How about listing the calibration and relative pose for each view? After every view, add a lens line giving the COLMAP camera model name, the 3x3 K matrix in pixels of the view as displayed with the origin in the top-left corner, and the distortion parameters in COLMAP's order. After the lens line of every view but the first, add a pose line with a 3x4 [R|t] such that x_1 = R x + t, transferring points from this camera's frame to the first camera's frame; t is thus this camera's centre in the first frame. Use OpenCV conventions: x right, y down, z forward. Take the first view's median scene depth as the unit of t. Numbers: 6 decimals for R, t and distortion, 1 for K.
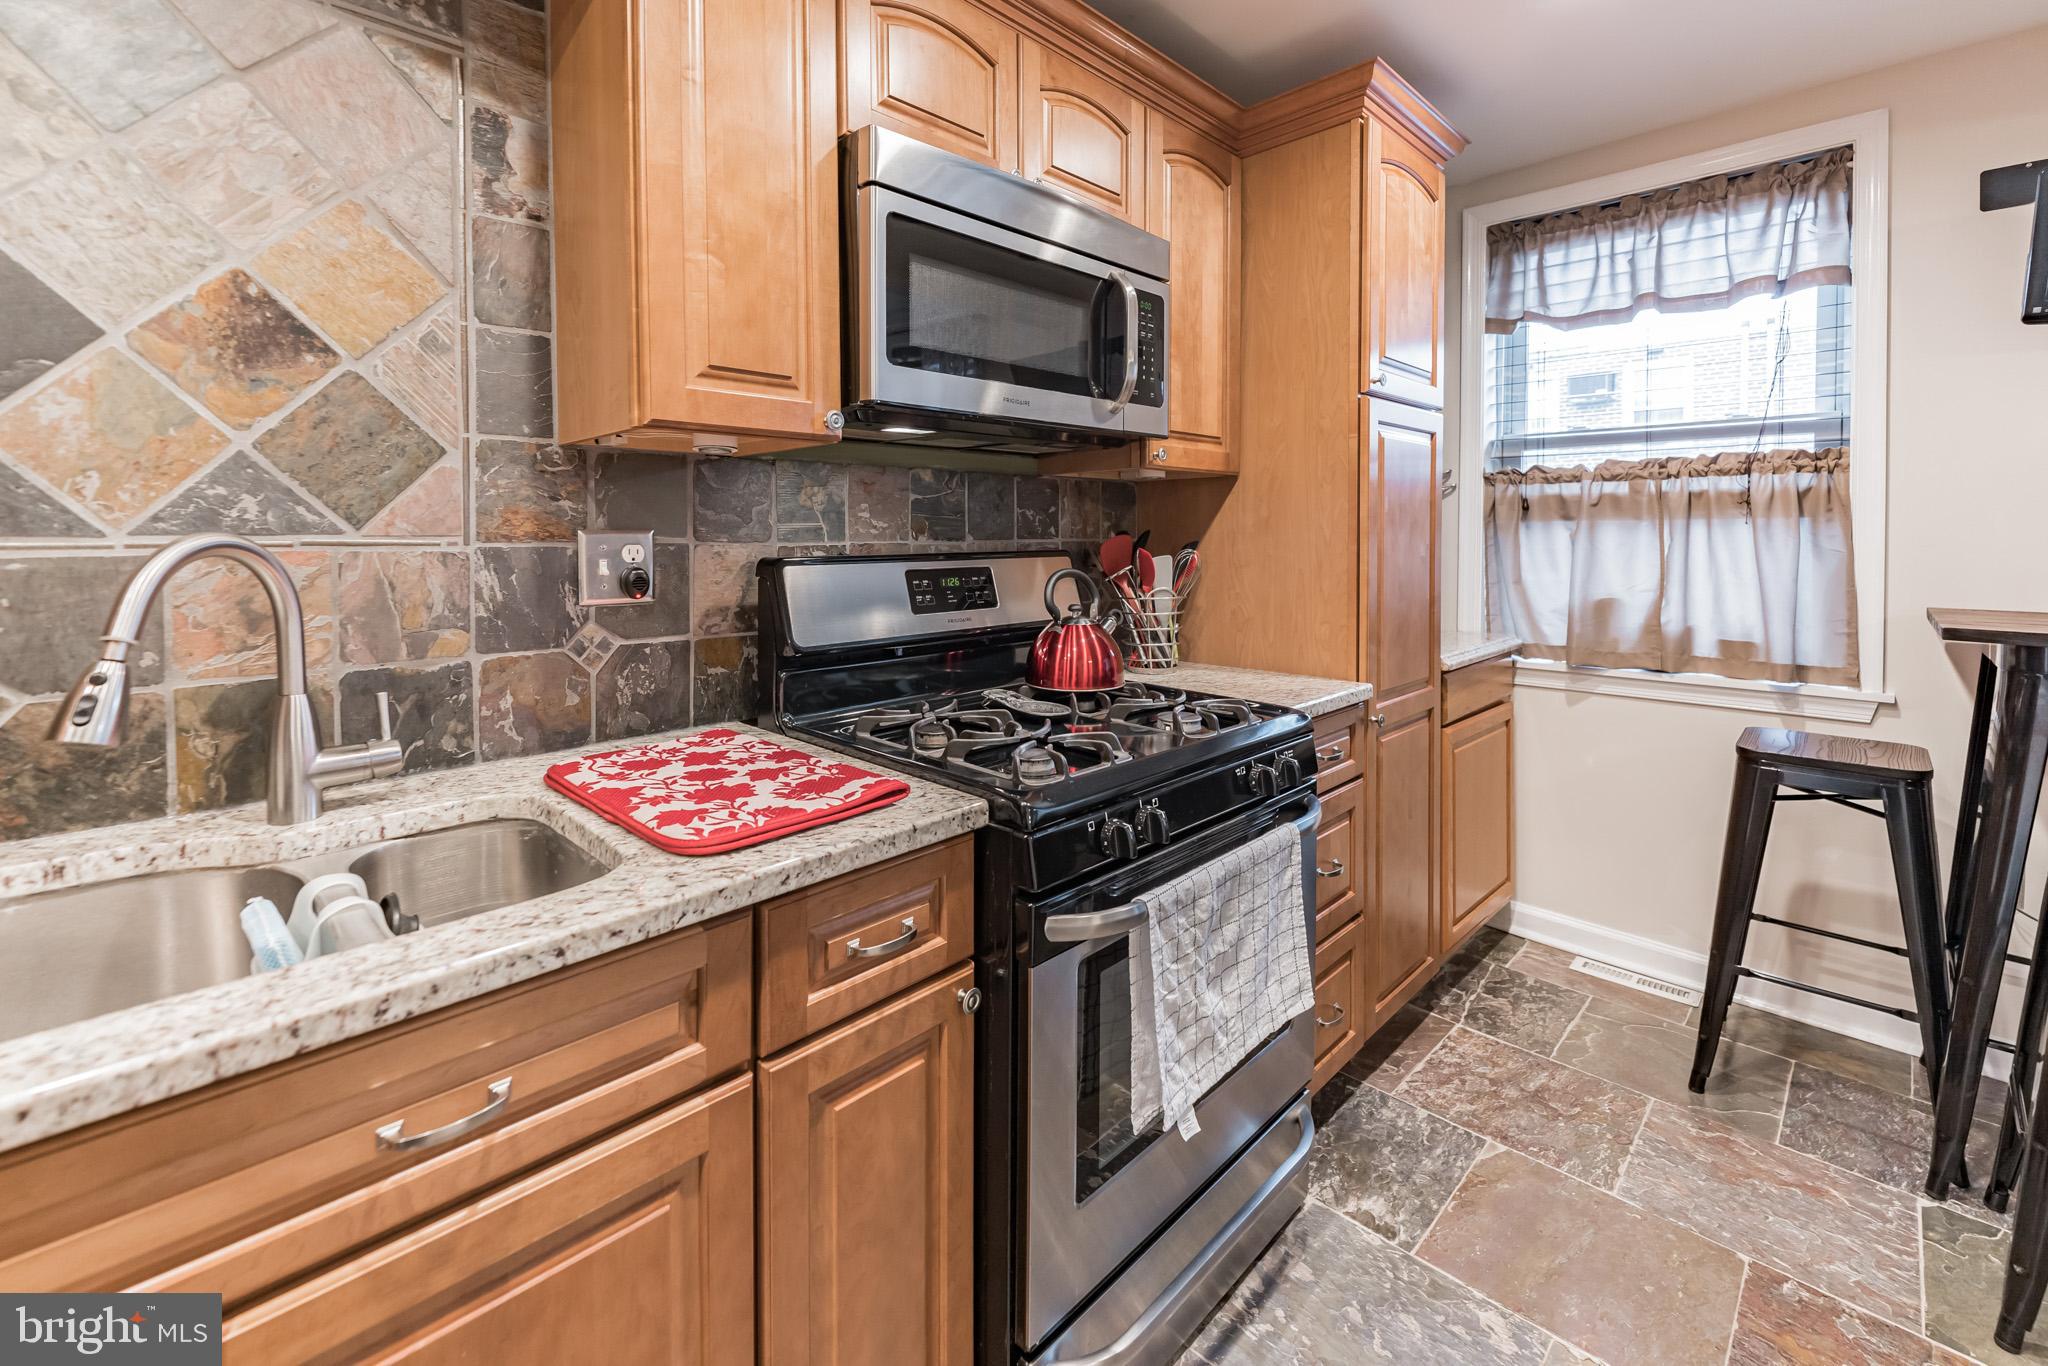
lens RADIAL K [[886.9, 0, 1022.6], [0, 886.9, 562.0], [0, 0, 1]] dist [0.029013, -0.025557]
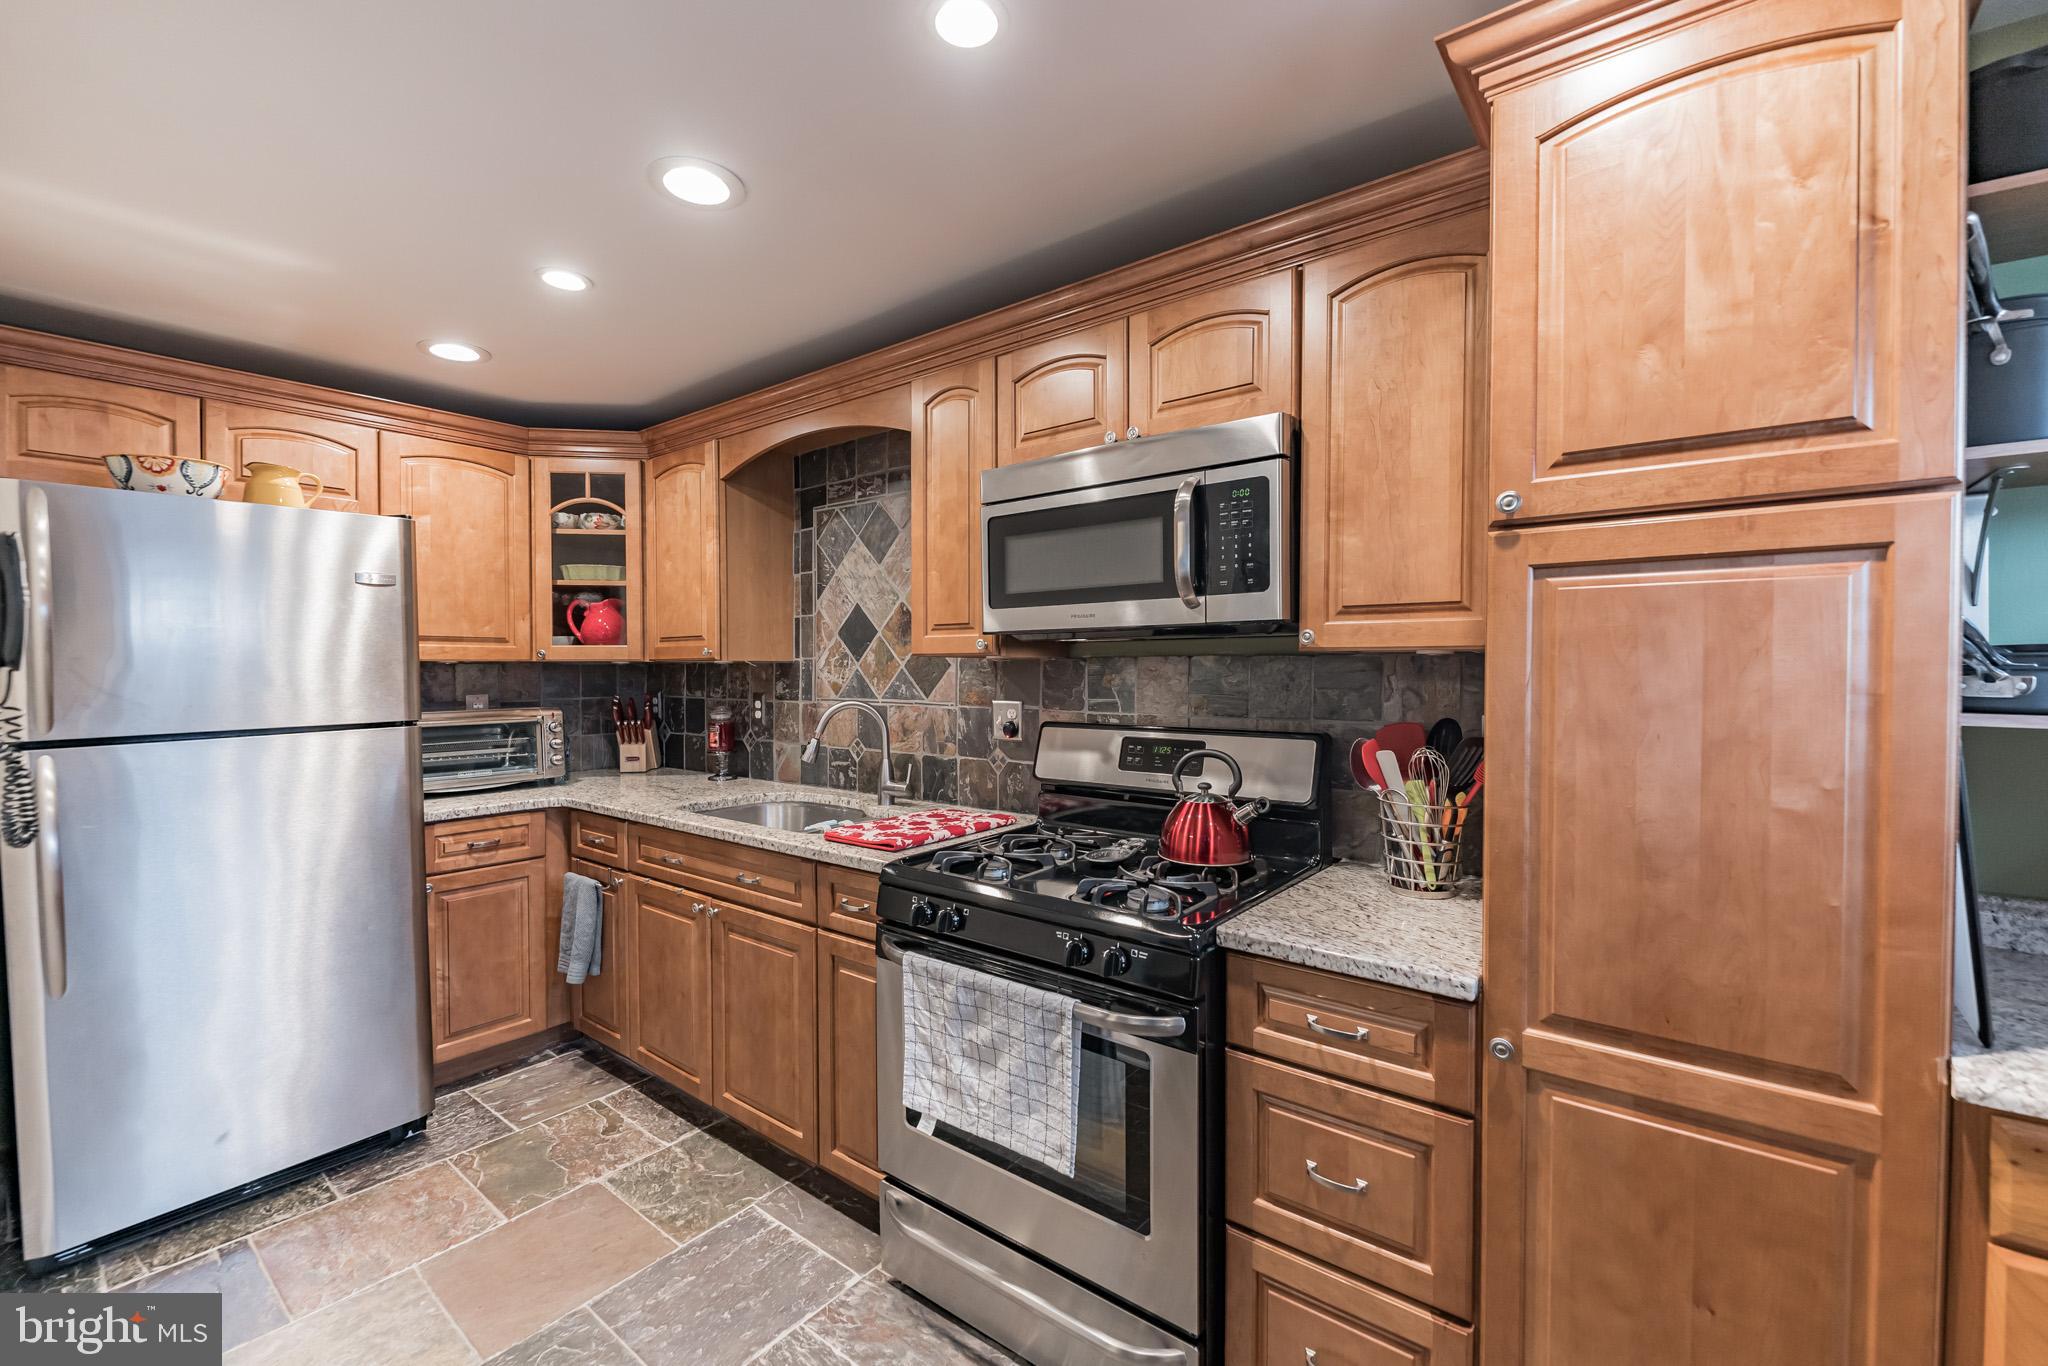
lens RADIAL K [[847.6, 0, 1024.0], [0, 847.6, 683.0], [0, 0, 1]] dist [0.001123, -0.000286]
pose [[0.109554, 0.023855, -0.993695, 0.937177], [-0.030443, 0.999324, 0.020633, -0.078468], [0.993515, 0.027991, 0.110206, 0.586069]]
